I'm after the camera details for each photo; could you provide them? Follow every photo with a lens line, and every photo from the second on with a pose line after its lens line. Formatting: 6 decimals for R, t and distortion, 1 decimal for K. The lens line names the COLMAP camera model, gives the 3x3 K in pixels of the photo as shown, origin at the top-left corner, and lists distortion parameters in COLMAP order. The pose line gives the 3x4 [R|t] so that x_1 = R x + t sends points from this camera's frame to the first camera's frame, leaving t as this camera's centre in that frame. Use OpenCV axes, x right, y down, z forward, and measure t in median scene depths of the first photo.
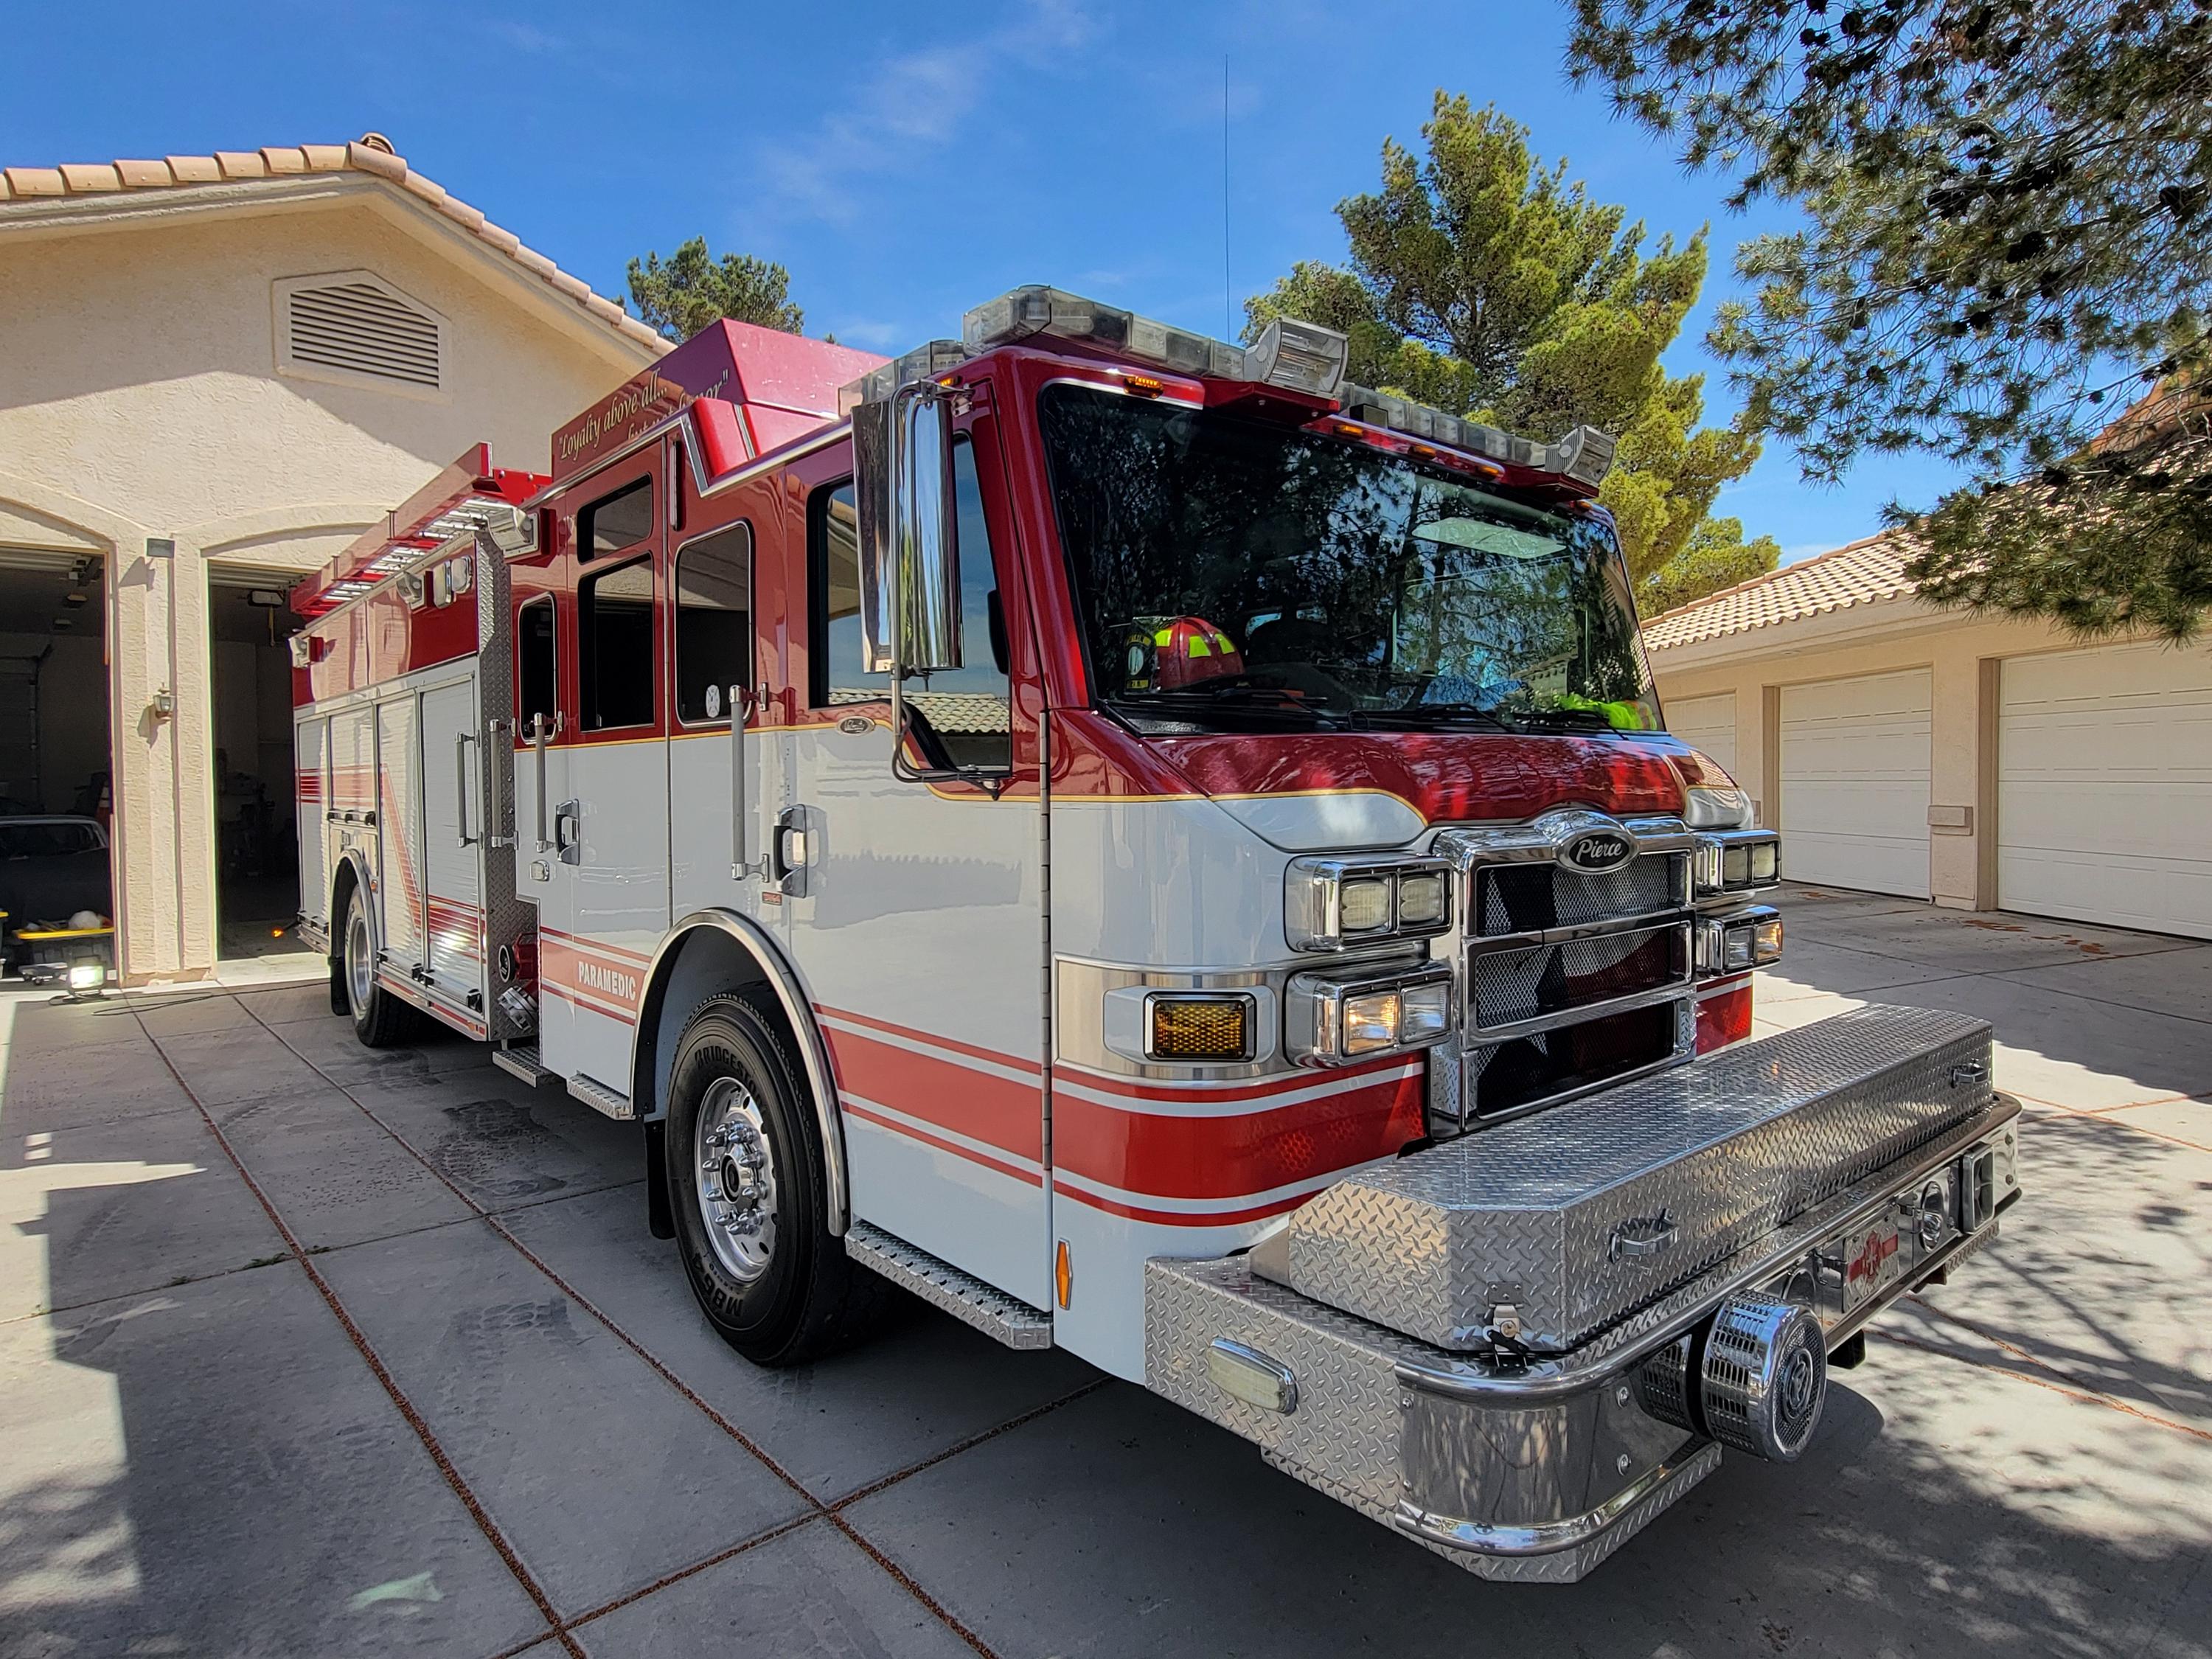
lens RADIAL K [[1237.9, 0, 1107.4], [0, 1237.9, 819.1], [0, 0, 1]] dist [-0.007933, 0.000261]
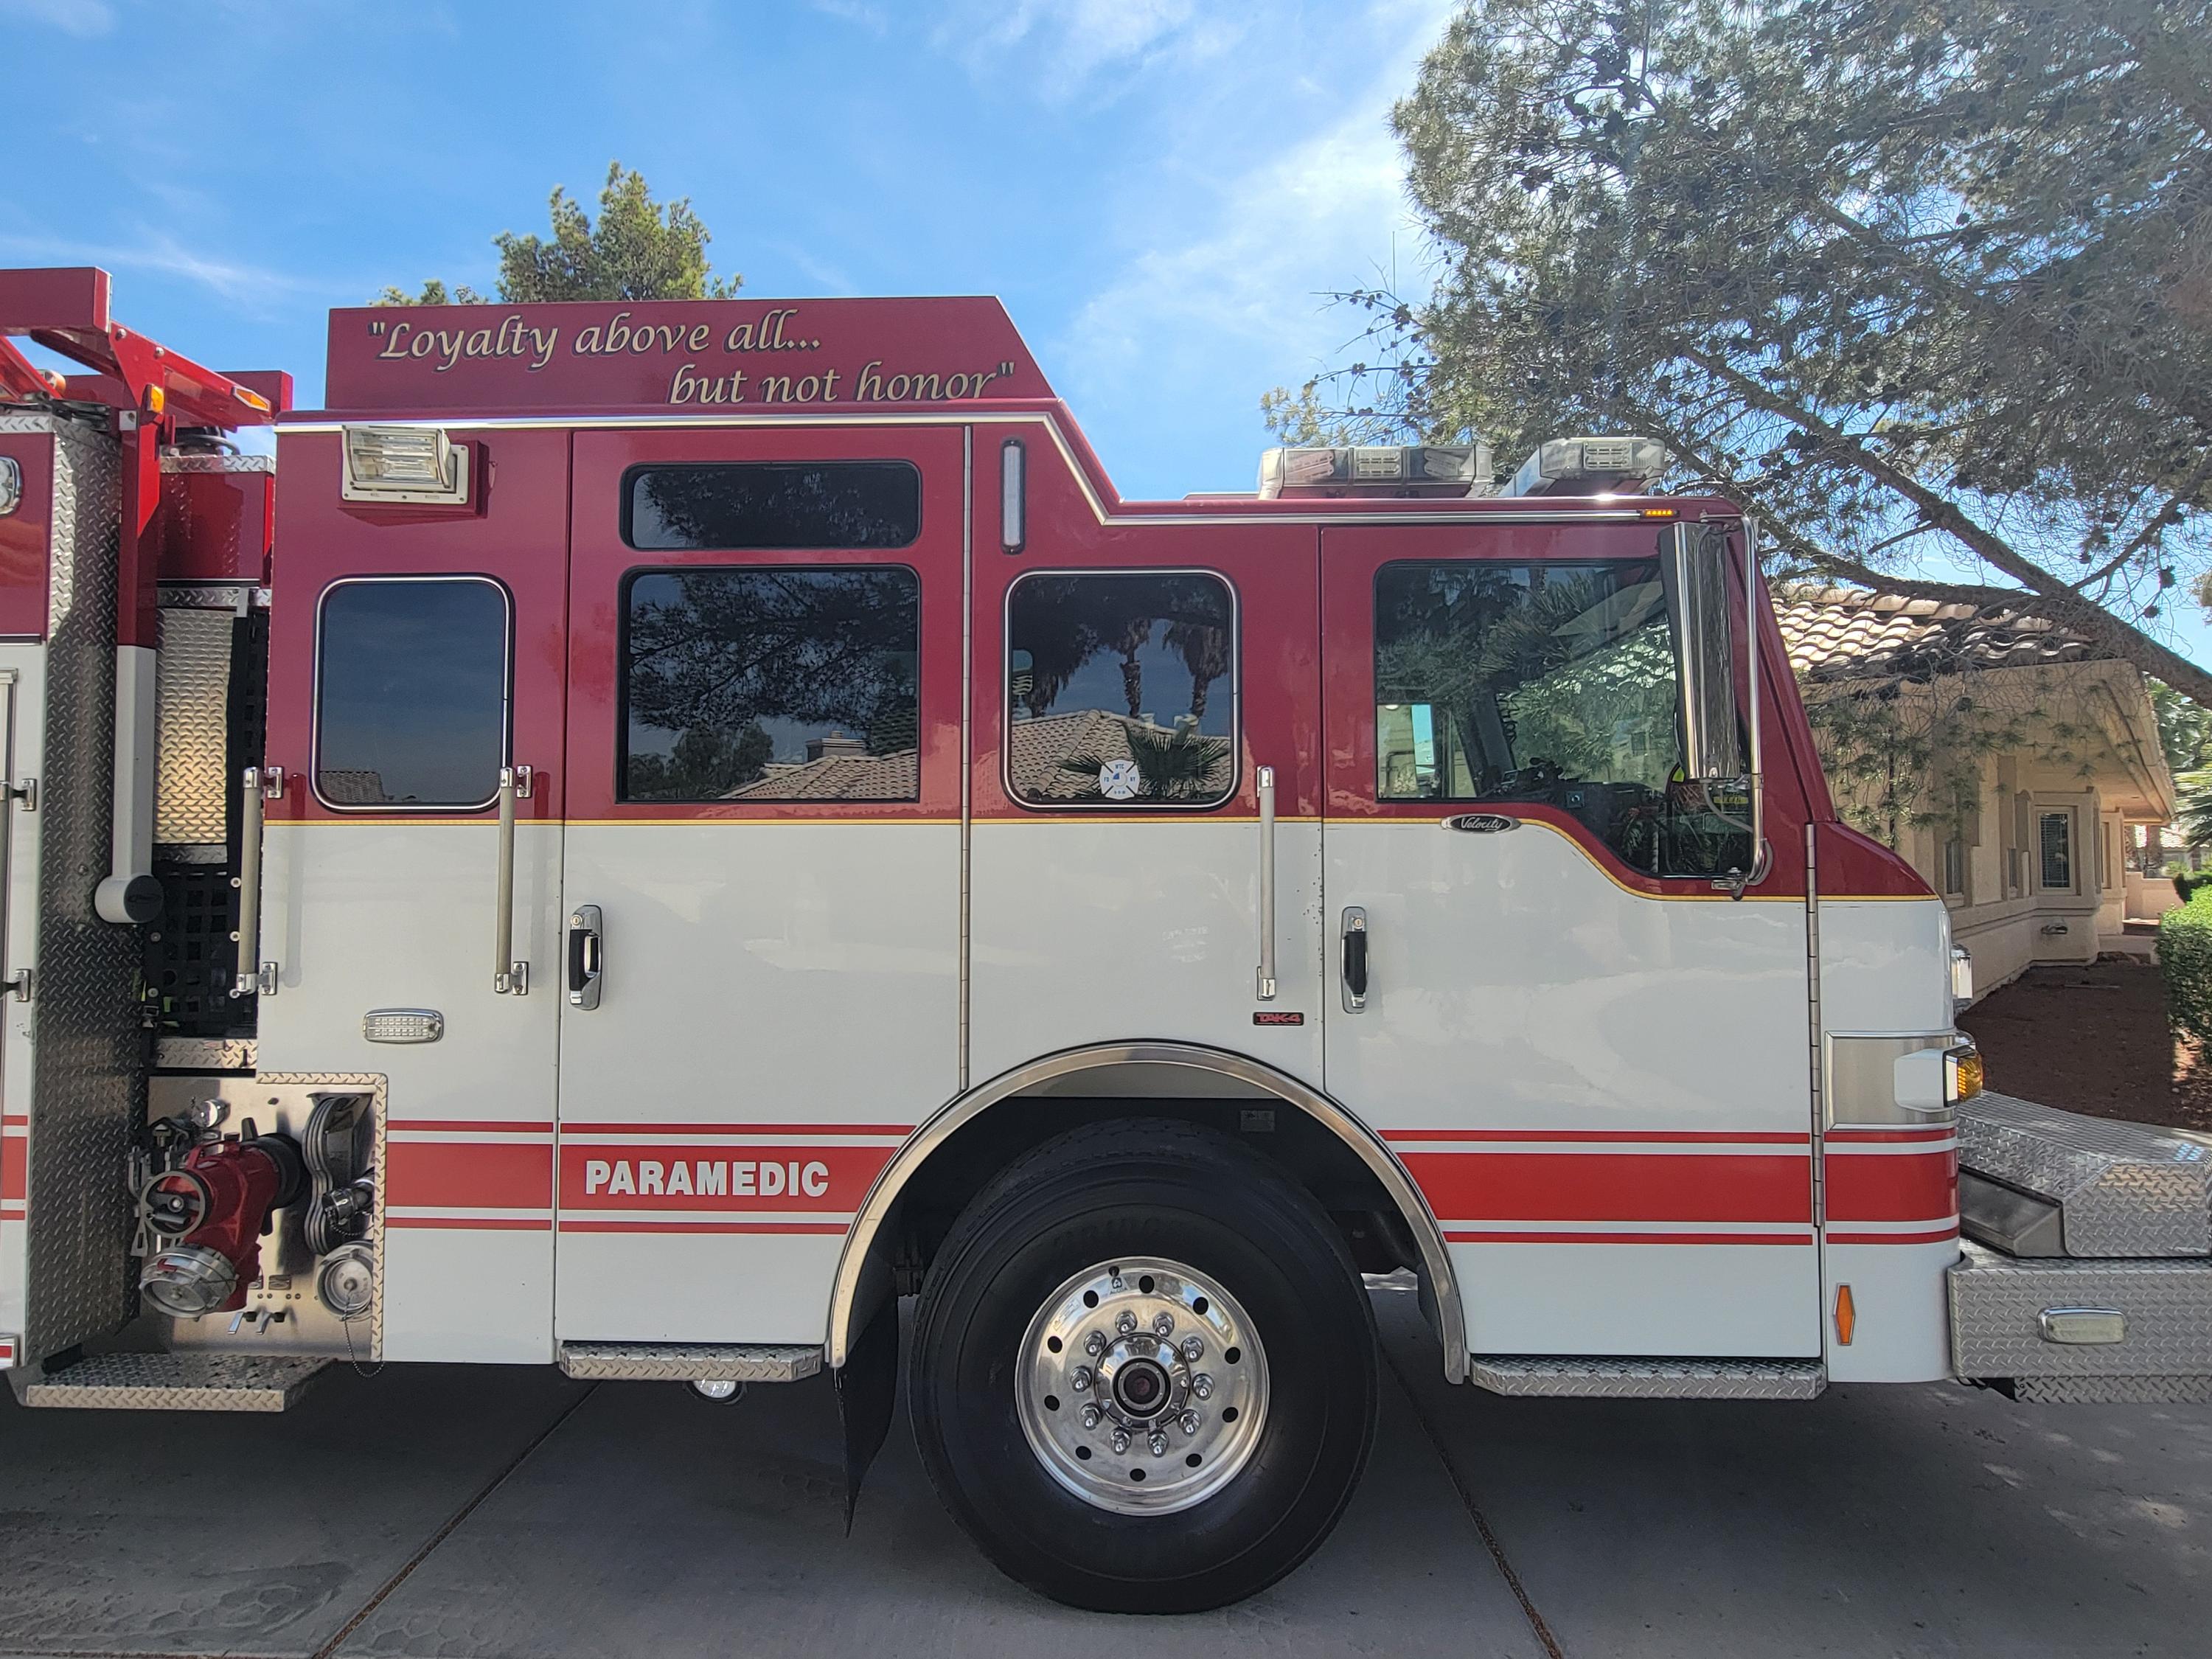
lens RADIAL K [[1187.8, 0, 1116.0], [0, 1187.8, 800.2], [0, 0, 1]] dist [-0.015766, 0.000638]
pose [[0.685240, 0.030853, 0.727664, -1.026266], [0.019939, 0.997933, -0.061089, -0.041480], [-0.728044, 0.056369, 0.683209, 0.568225]]
